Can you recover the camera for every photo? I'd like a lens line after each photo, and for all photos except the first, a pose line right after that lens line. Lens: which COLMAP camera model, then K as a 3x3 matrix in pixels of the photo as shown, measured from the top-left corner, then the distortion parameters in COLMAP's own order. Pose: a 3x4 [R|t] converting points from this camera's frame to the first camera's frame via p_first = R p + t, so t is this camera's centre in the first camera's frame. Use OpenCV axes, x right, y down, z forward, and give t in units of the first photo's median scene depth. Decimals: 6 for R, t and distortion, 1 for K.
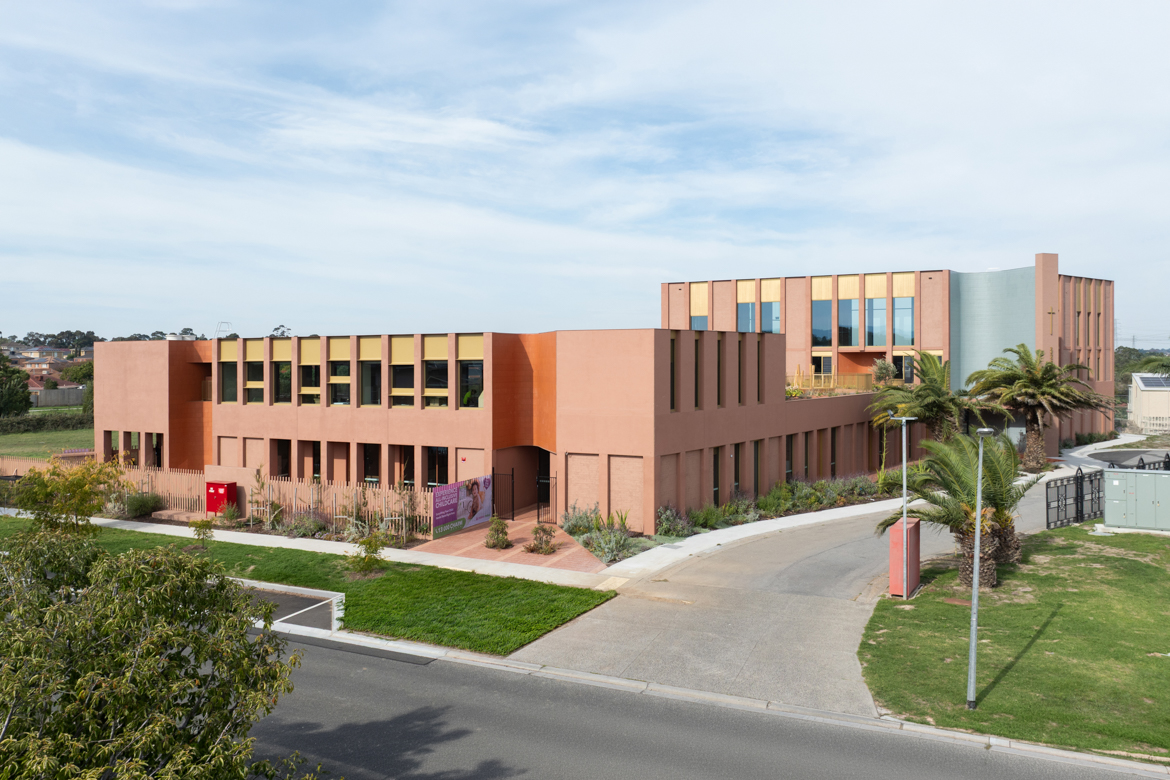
lens RADIAL K [[927.4, 0, 585.0], [0, 927.4, 390.0], [0, 0, 1]] dist [0.077007, -0.143331]
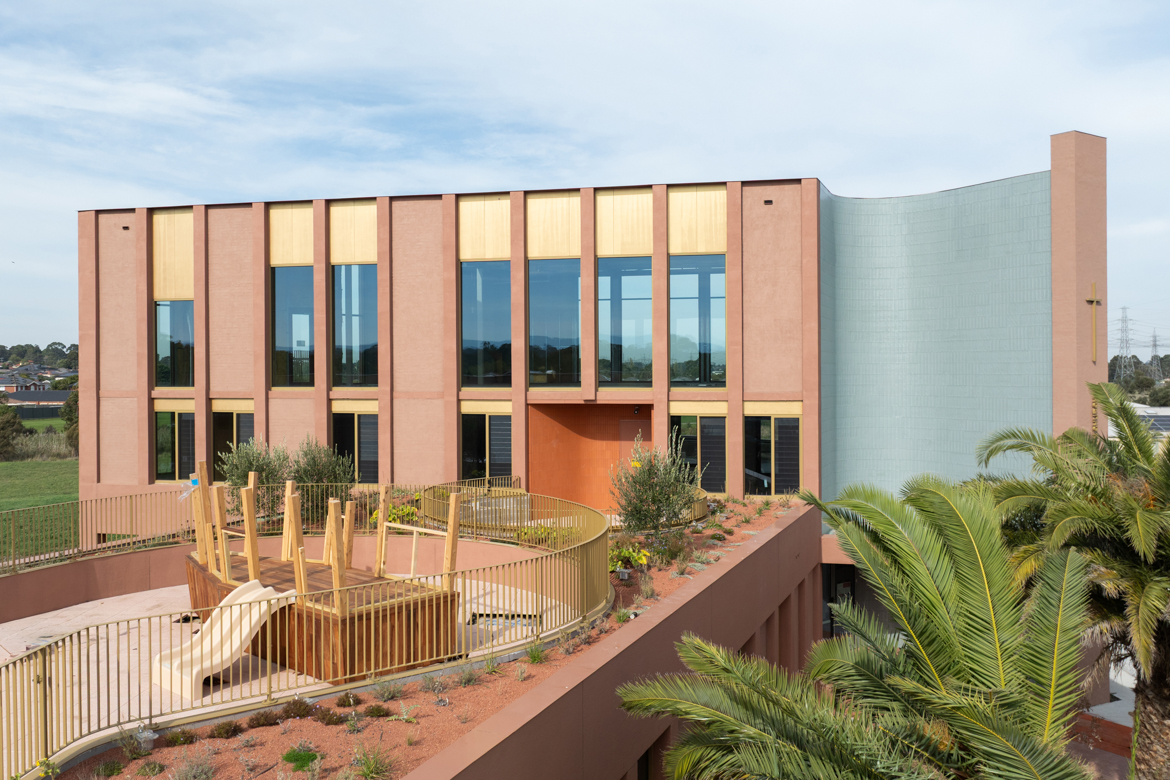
lens RADIAL K [[927.4, 0, 585.0], [0, 927.4, 390.0], [0, 0, 1]] dist [0.077007, -0.143331]
pose [[0.962527, -0.006195, 0.271115, 0.280170], [0.008089, 0.999950, -0.005872, -0.062654], [-0.271065, 0.007845, 0.962529, 0.929213]]
